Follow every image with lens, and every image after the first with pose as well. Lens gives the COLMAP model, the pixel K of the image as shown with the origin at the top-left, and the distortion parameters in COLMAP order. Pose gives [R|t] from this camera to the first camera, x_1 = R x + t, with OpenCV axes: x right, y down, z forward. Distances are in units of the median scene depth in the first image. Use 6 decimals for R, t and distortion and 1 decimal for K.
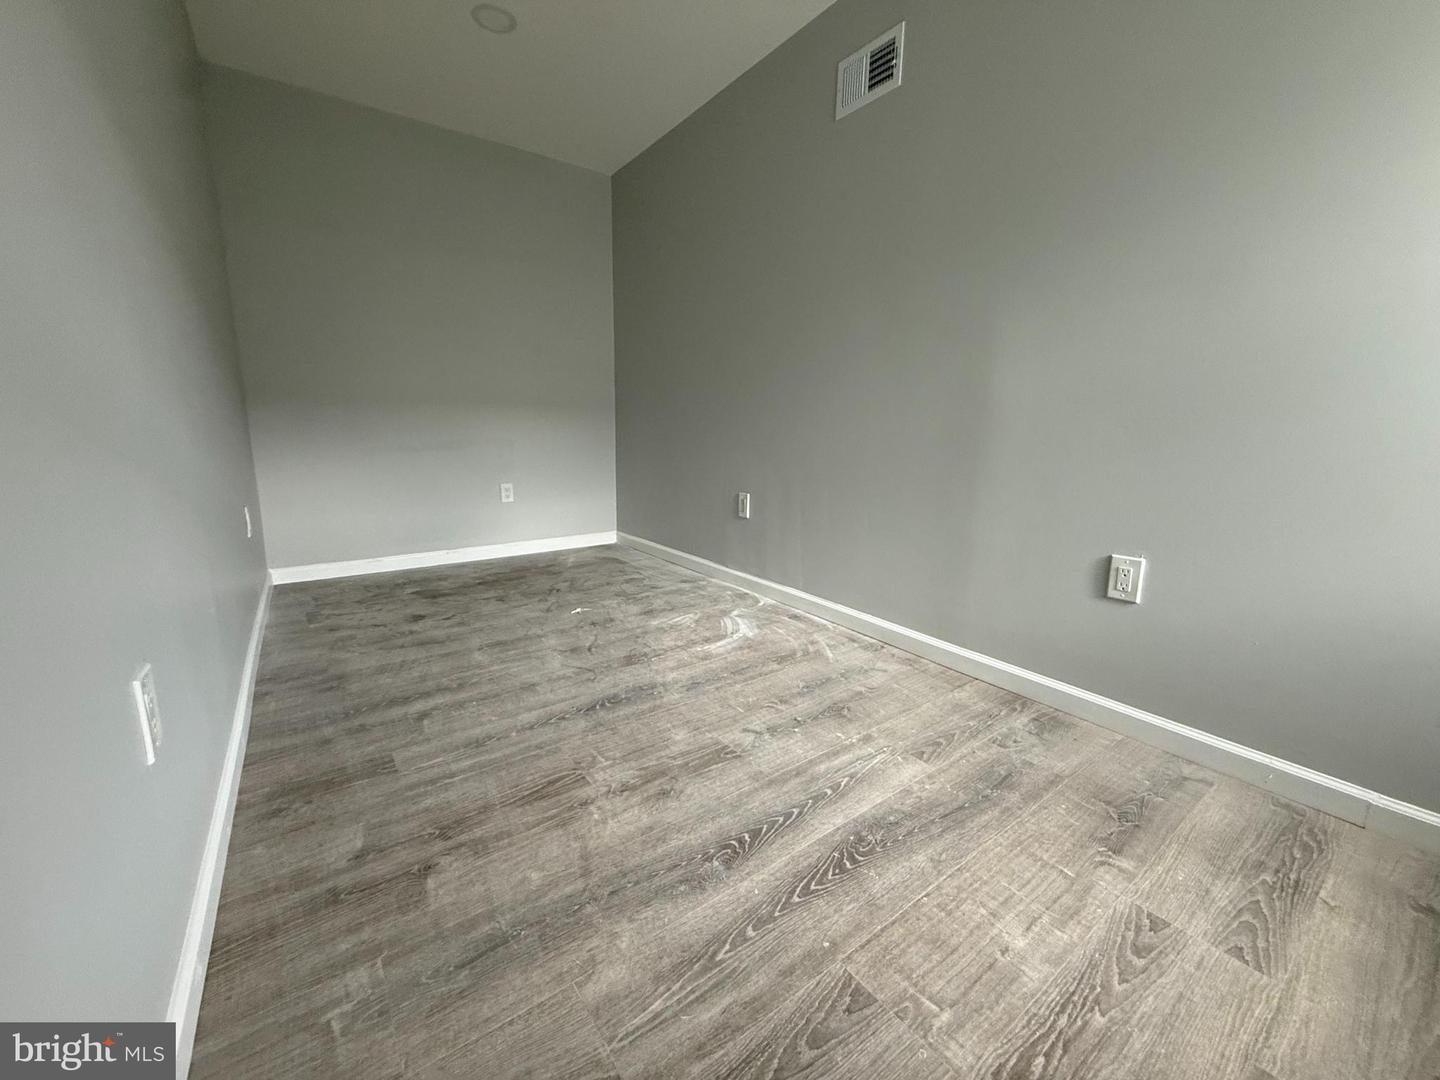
lens RADIAL K [[576.8, 0, 718.8], [0, 576.8, 539.6], [0, 0, 1]] dist [0.001136, 0.000127]
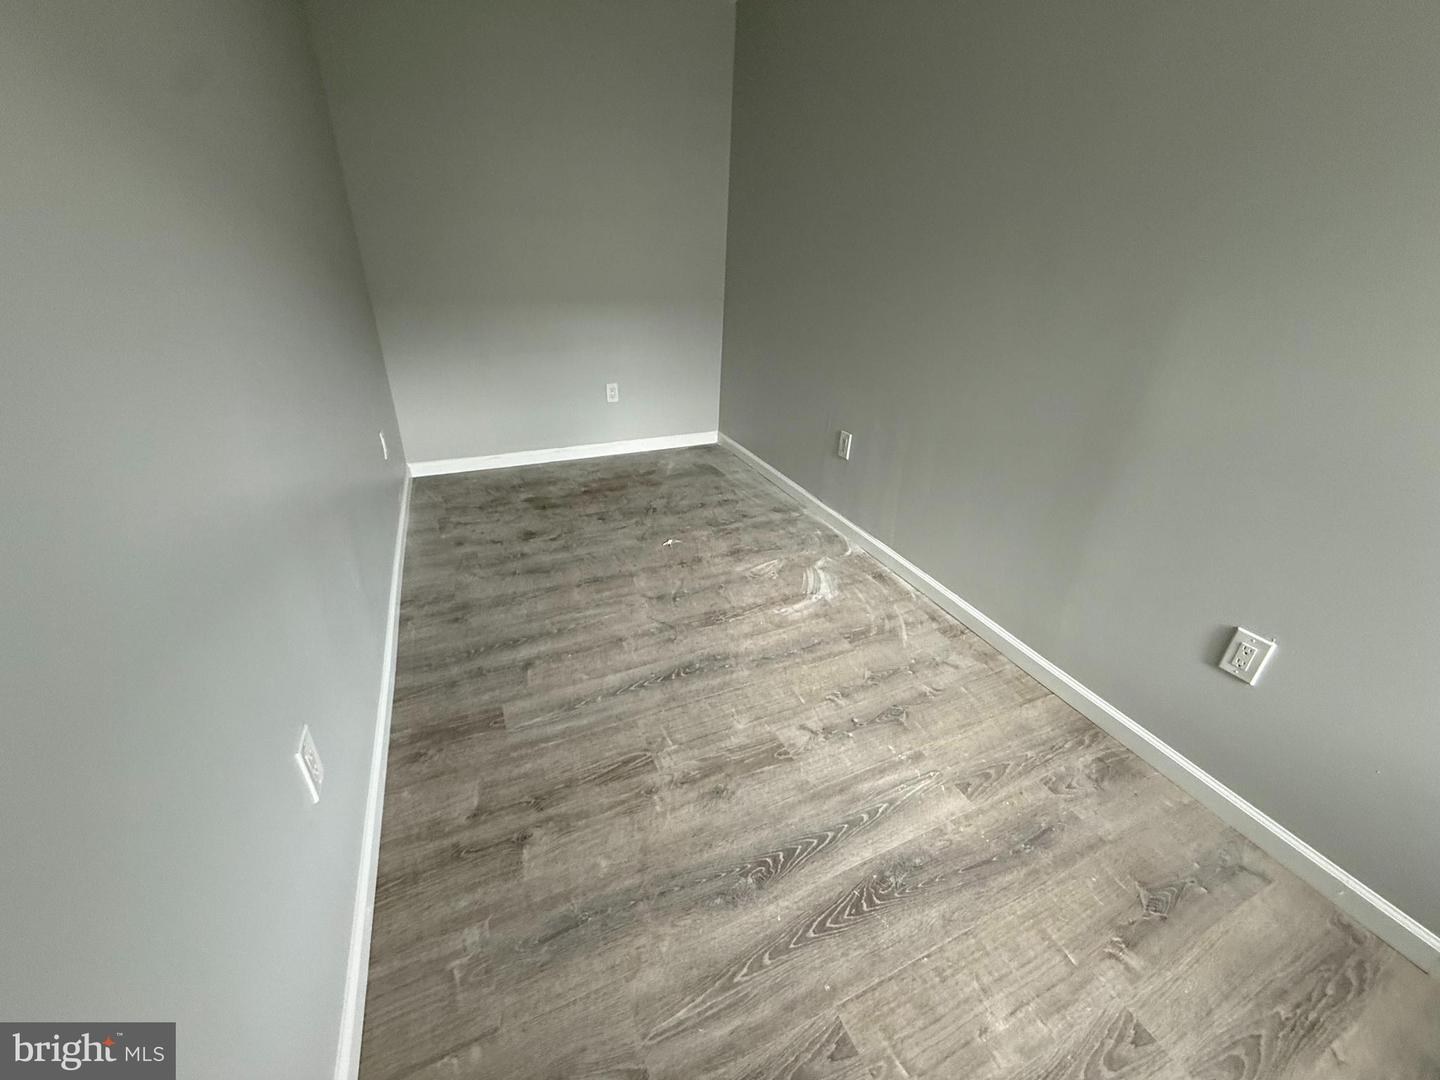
lens RADIAL K [[576.8, 0, 719.6], [0, 576.8, 538.7], [0, 0, 1]] dist [0.001136, 0.000127]
pose [[0.978628, 0.112432, -0.172181, 0.050996], [-0.060022, 0.957013, 0.283765, -0.379123], [0.196684, -0.267366, 0.943308, 0.056177]]
